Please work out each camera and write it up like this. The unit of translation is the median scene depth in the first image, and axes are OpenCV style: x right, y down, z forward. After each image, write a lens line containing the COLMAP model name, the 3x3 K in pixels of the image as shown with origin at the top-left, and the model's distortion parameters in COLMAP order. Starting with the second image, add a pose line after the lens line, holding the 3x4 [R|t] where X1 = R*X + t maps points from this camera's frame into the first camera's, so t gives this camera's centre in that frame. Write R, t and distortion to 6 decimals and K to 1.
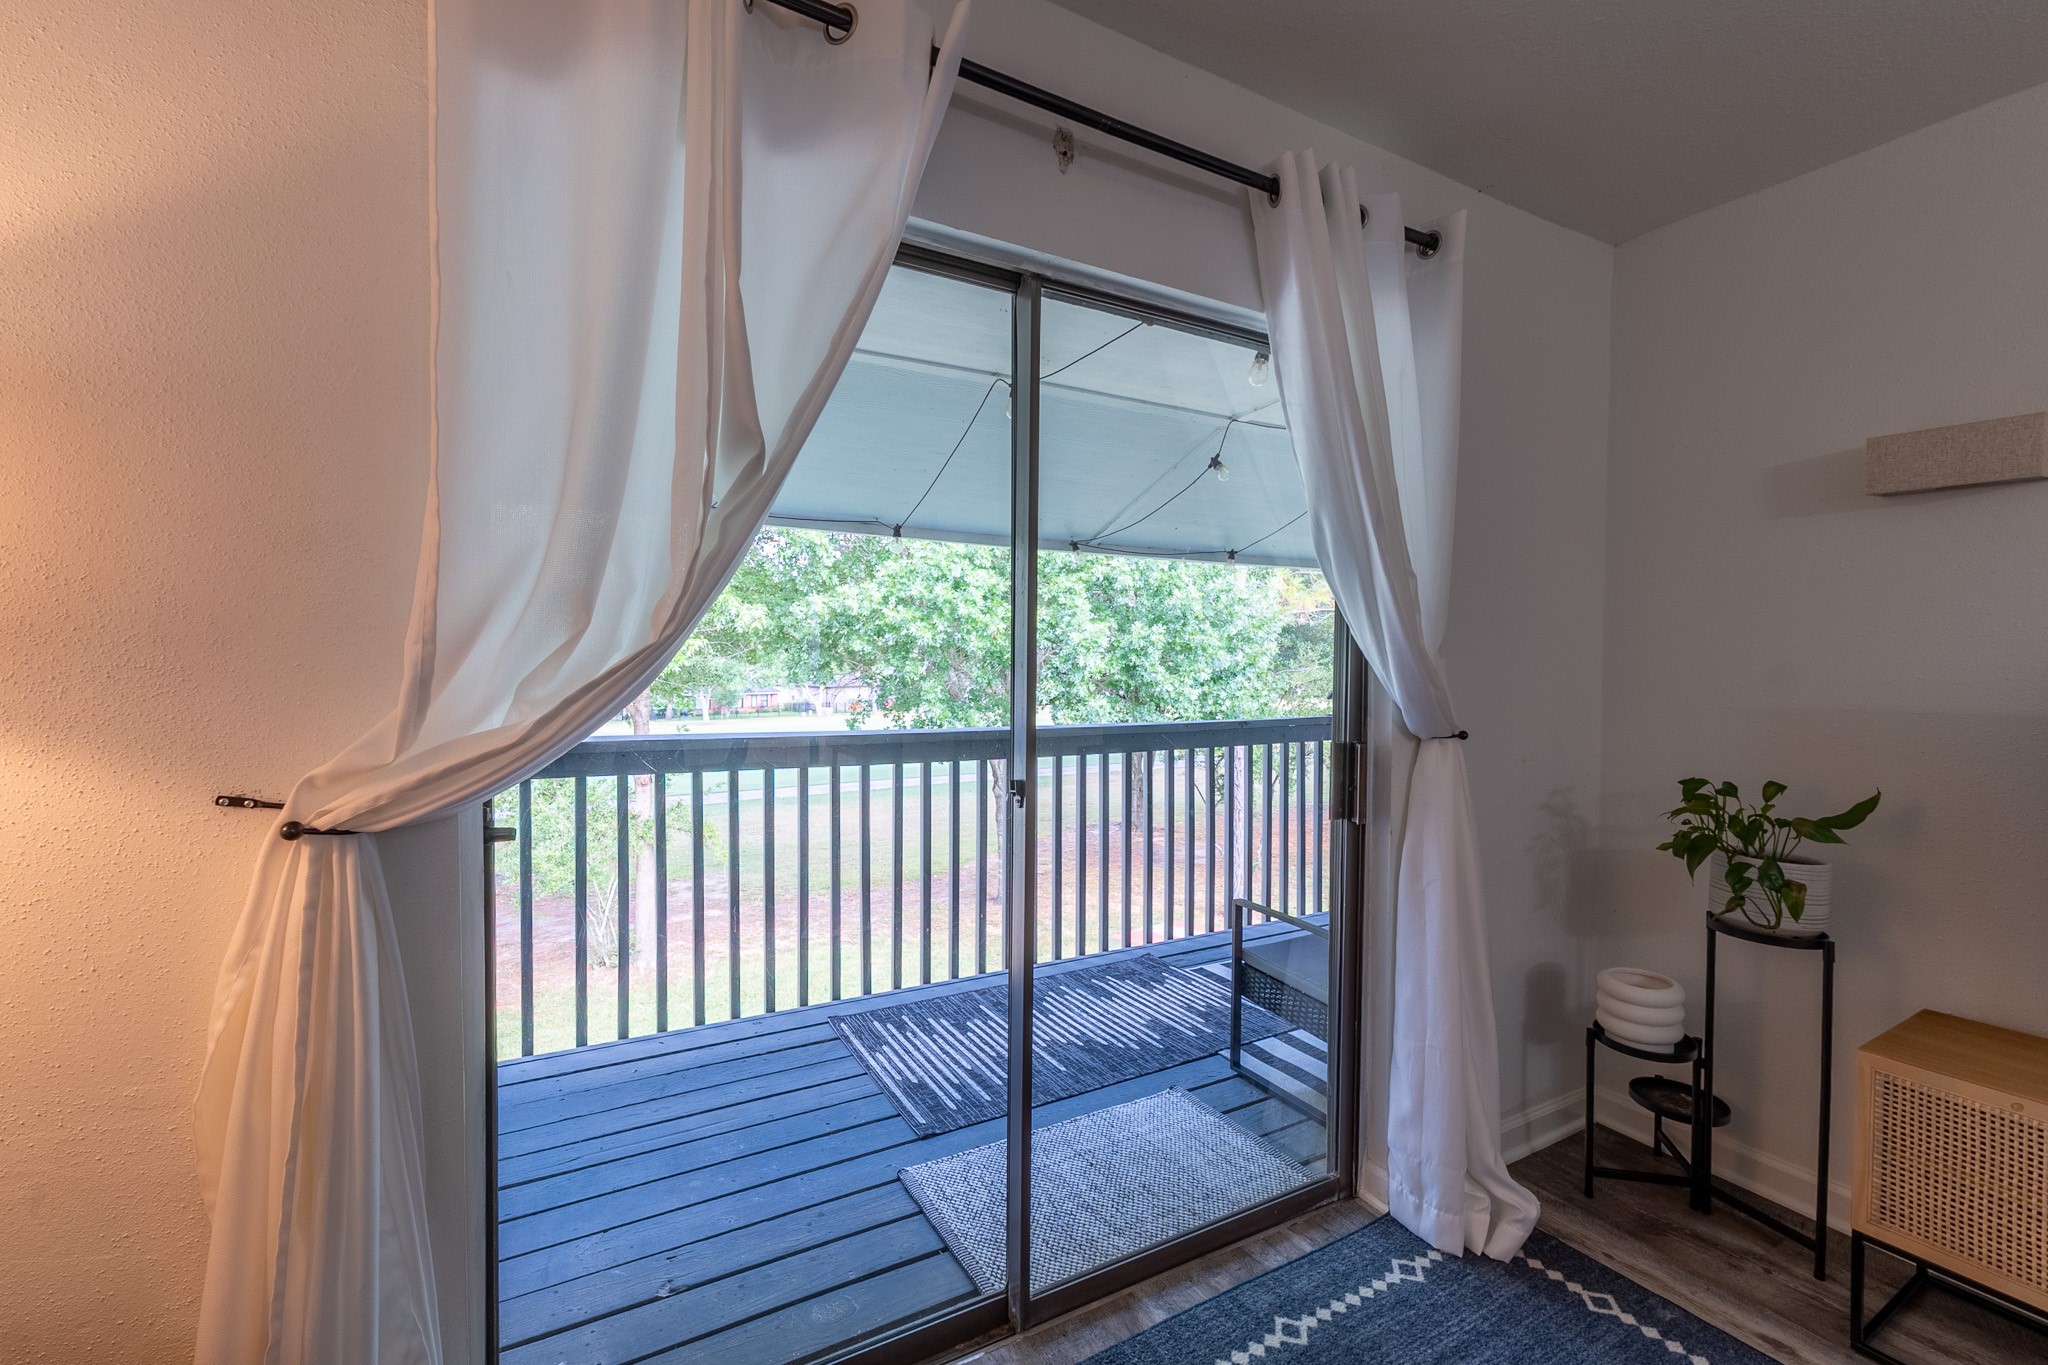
lens RADIAL K [[870.9, 0, 1024.0], [0, 870.9, 682.5], [0, 0, 1]] dist [0.009101, -0.000131]
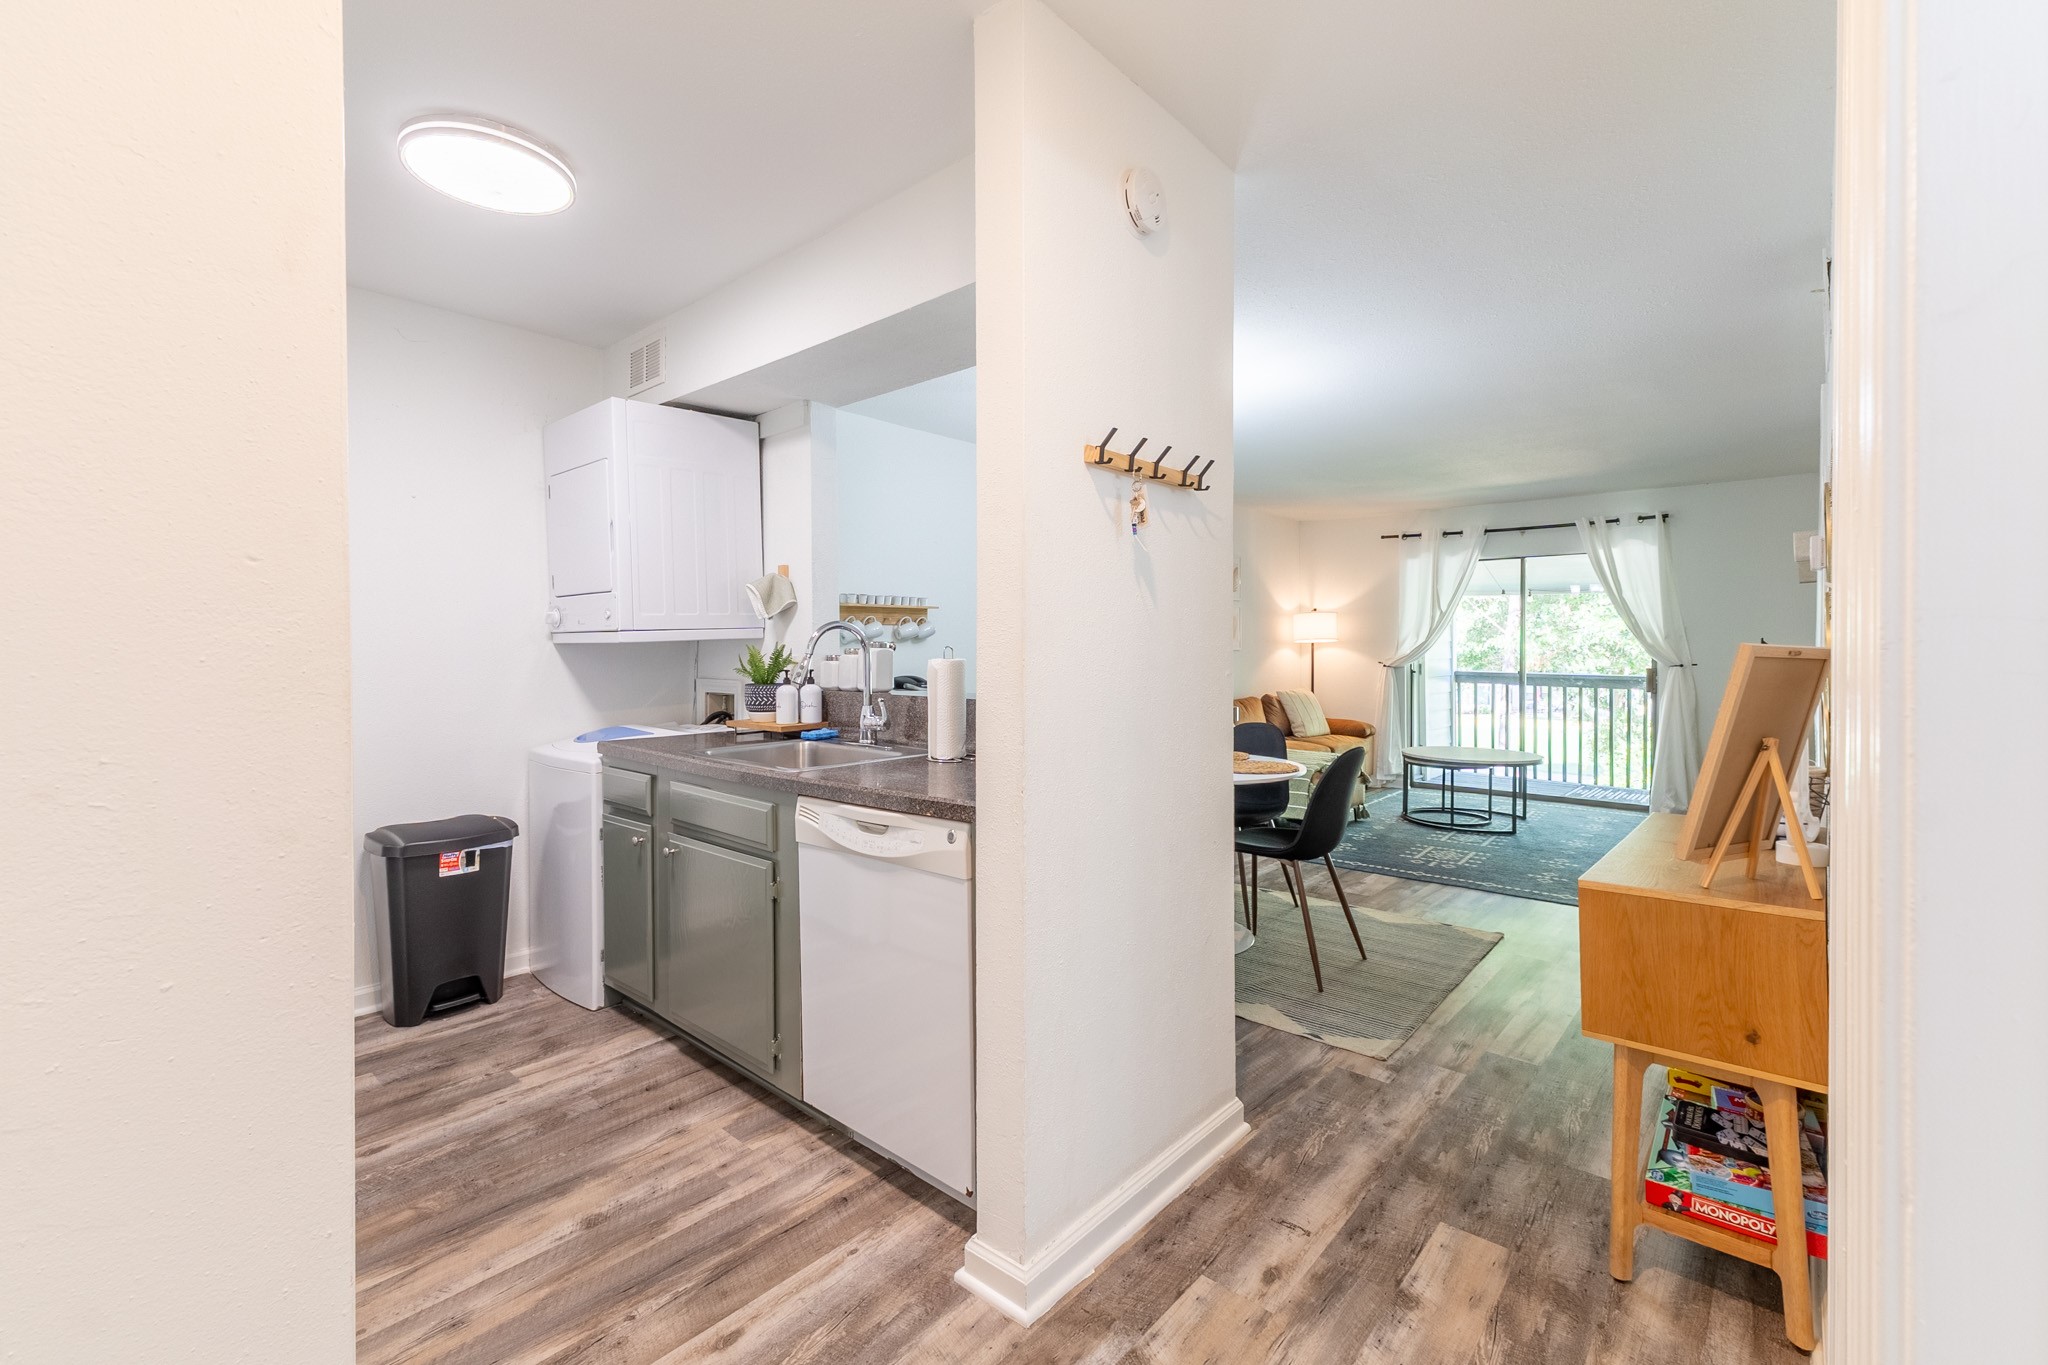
lens RADIAL K [[893.0, 0, 1024.6], [0, 893.0, 667.5], [0, 0, 1]] dist [0.013778, 0.000225]
pose [[0.329219, 0.012584, -0.944170, 1.558525], [-0.021097, 0.999760, 0.005968, 0.056983], [0.944018, 0.017954, 0.329405, -1.284650]]
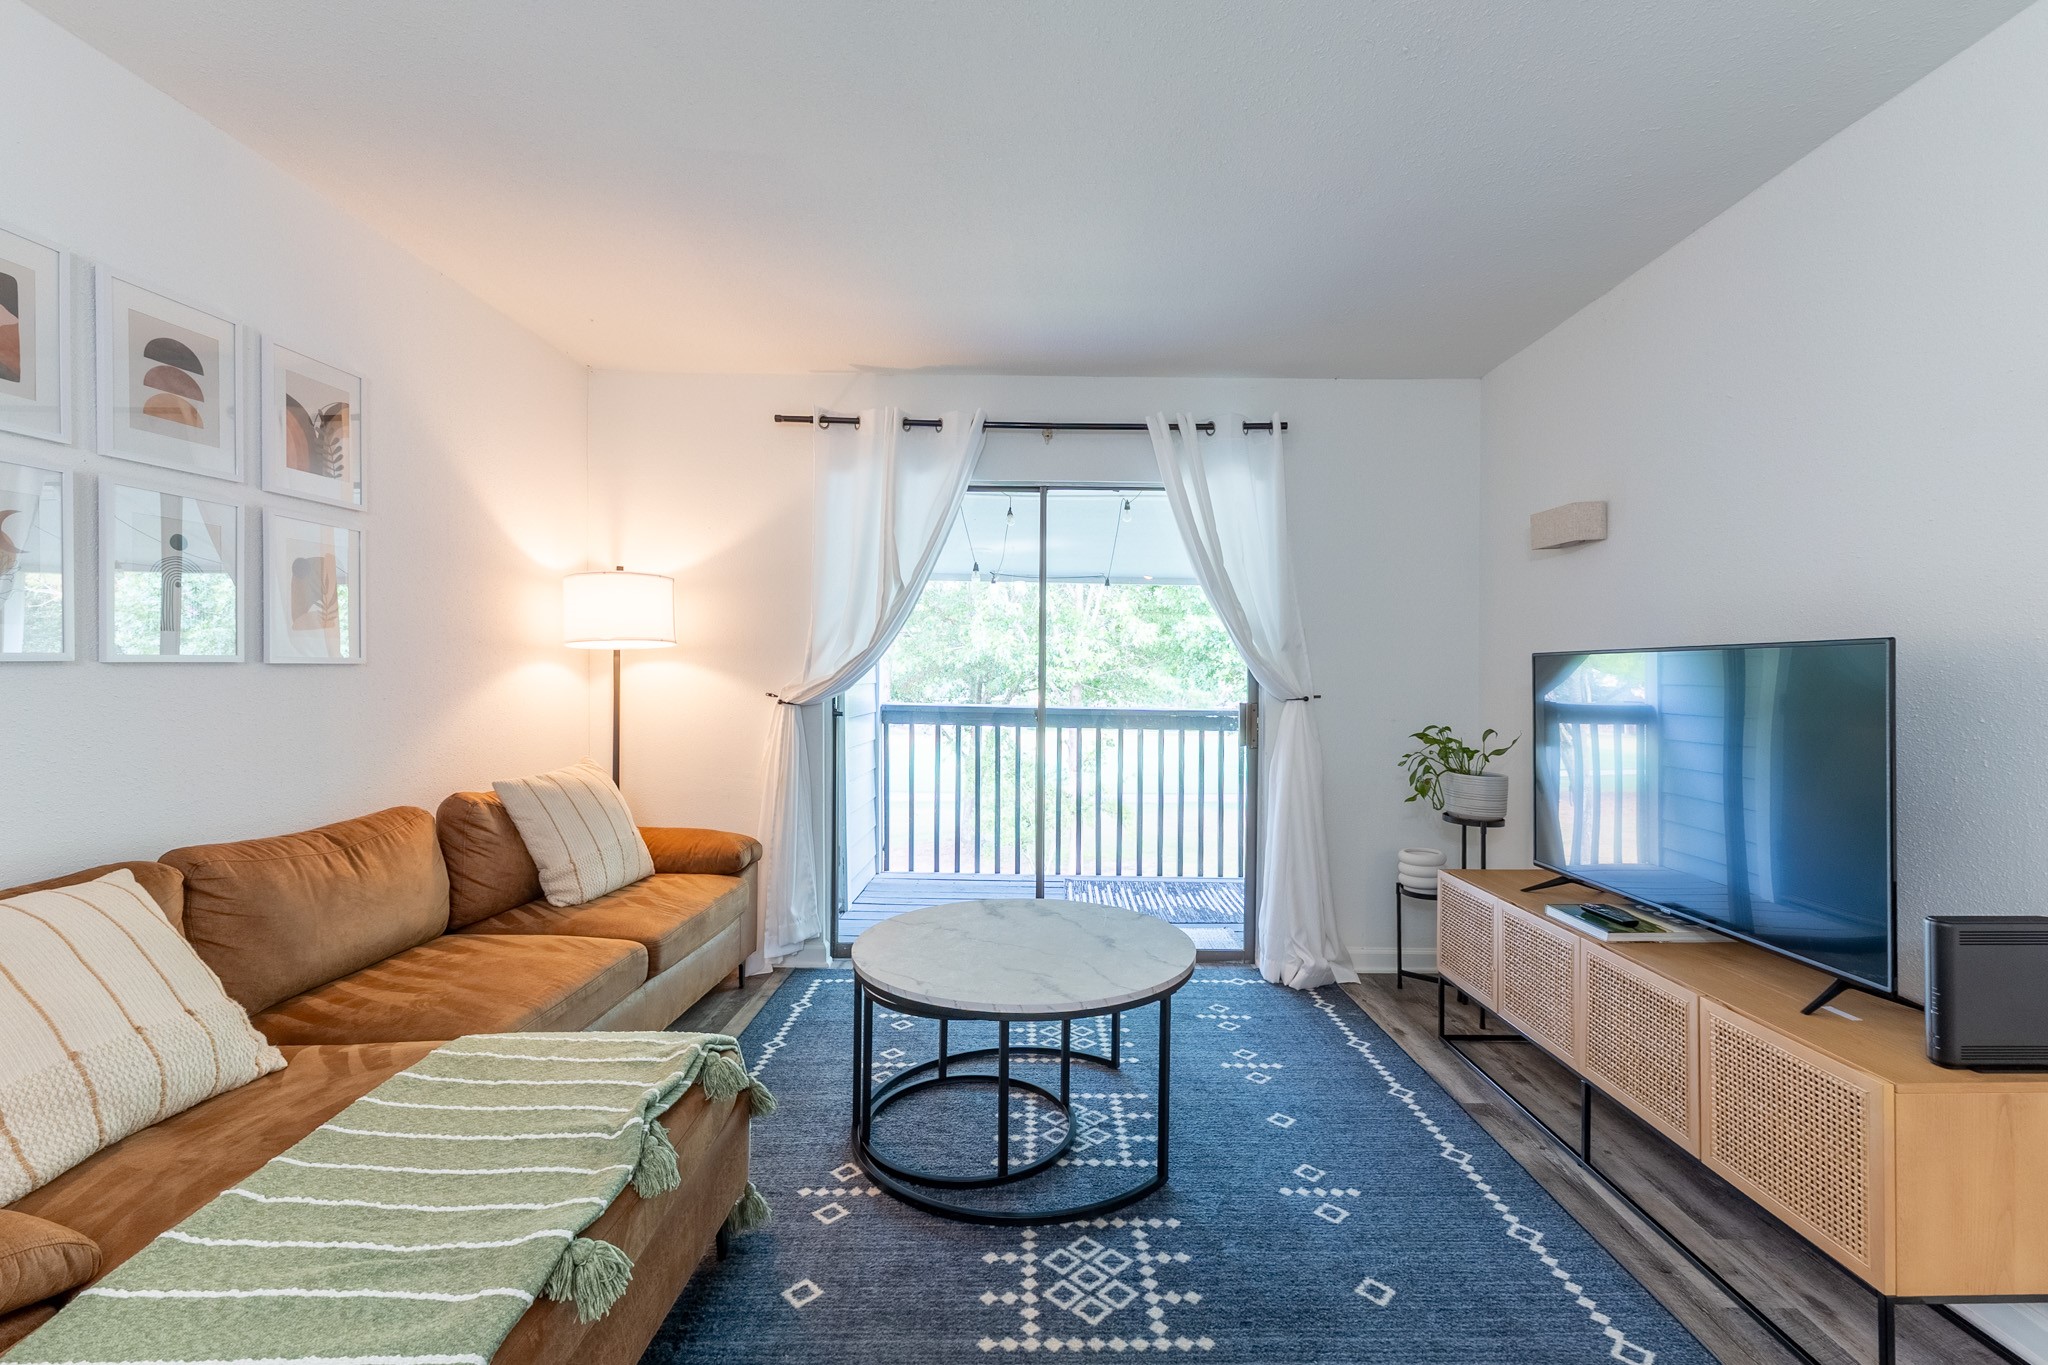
lens RADIAL K [[881.7, 0, 1053.7], [0, 881.7, 672.0], [0, 0, 1]] dist [0.010545, 0.000044]
pose [[0.873267, 0.001186, -0.487241, 0.514716], [-0.016061, 0.999524, -0.026353, 0.034309], [0.486978, 0.030839, 0.872870, -0.435034]]
